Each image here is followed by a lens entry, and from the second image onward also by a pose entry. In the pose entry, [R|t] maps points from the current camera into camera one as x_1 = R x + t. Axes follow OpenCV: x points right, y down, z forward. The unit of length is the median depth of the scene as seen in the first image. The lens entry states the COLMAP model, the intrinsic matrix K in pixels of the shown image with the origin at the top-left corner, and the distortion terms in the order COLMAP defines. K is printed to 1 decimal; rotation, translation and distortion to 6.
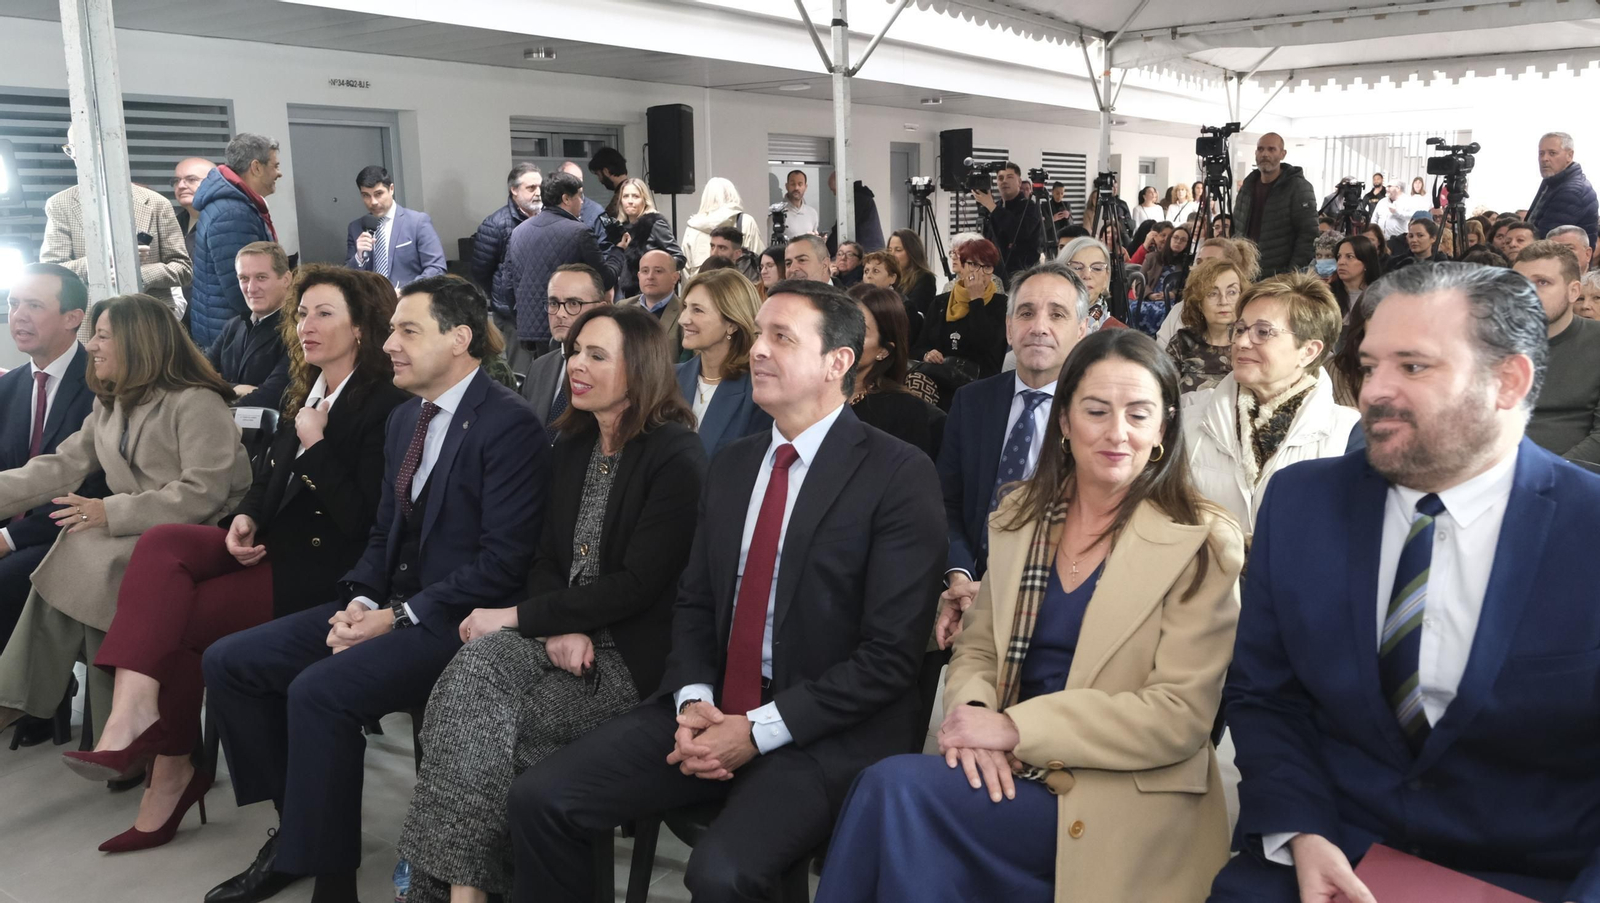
lens RADIAL K [[1333.6, 0, 800.0], [0, 1333.6, 451.5], [0, 0, 1]] dist [0.009843, 0.000623]
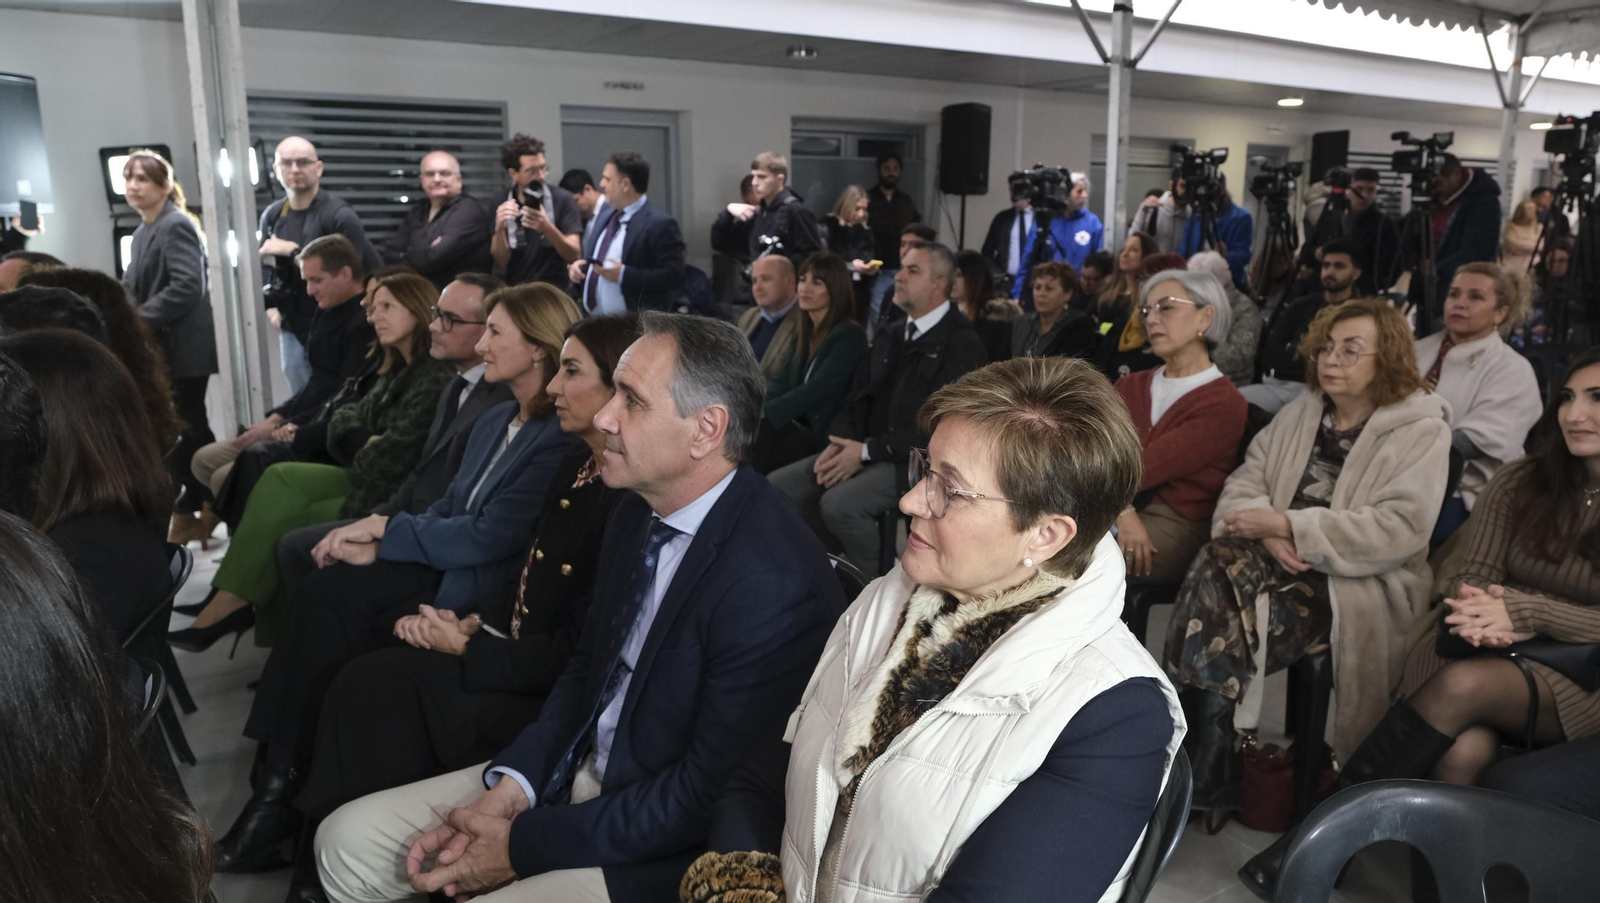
lens RADIAL K [[1111.1, 0, 800.0], [0, 1111.1, 451.5], [0, 0, 1]] dist [-0.022685, 0.015824]
pose [[0.906976, 0.110524, -0.406423, 0.170108], [-0.096416, 0.993815, 0.055099, -0.041834], [0.409999, -0.010787, 0.912022, 0.221034]]
